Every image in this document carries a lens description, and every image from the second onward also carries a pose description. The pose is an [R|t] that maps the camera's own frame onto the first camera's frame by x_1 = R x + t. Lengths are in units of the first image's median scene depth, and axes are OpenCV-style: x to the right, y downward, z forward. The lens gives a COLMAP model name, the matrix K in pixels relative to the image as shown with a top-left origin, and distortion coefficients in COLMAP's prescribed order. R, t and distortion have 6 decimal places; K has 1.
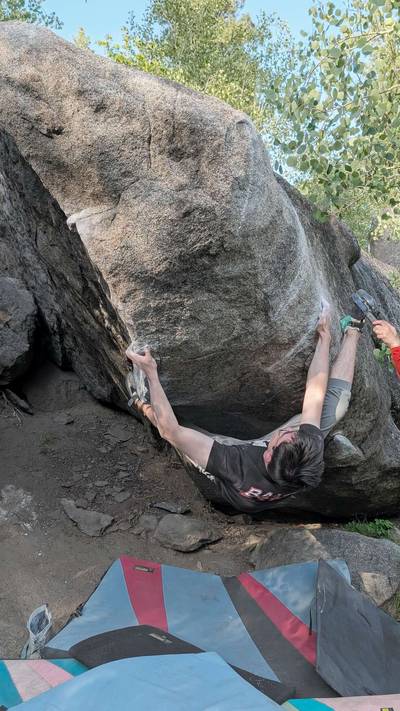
lens RADIAL K [[647.4, 0, 200.0], [0, 647.4, 355.5], [0, 0, 1]] dist [-0.000964, -0.013834]
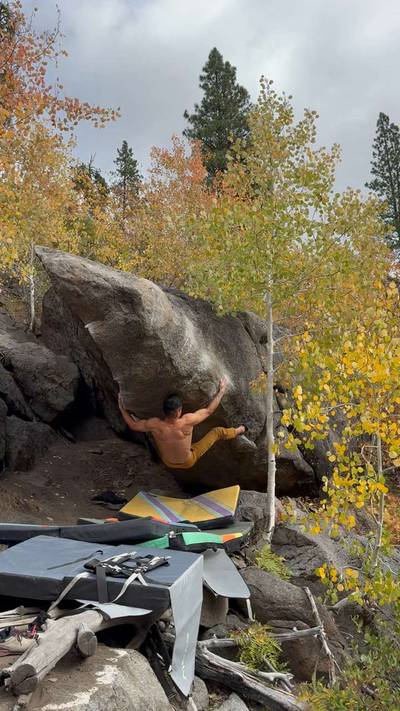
lens RADIAL K [[647.4, 0, 200.0], [0, 647.4, 355.5], [0, 0, 1]] dist [-0.000964, -0.013834]
pose [[0.996946, -0.024379, -0.074188, 0.198950], [0.014966, 0.992057, -0.124893, 0.106402], [0.076643, 0.123401, 0.989393, -0.679473]]
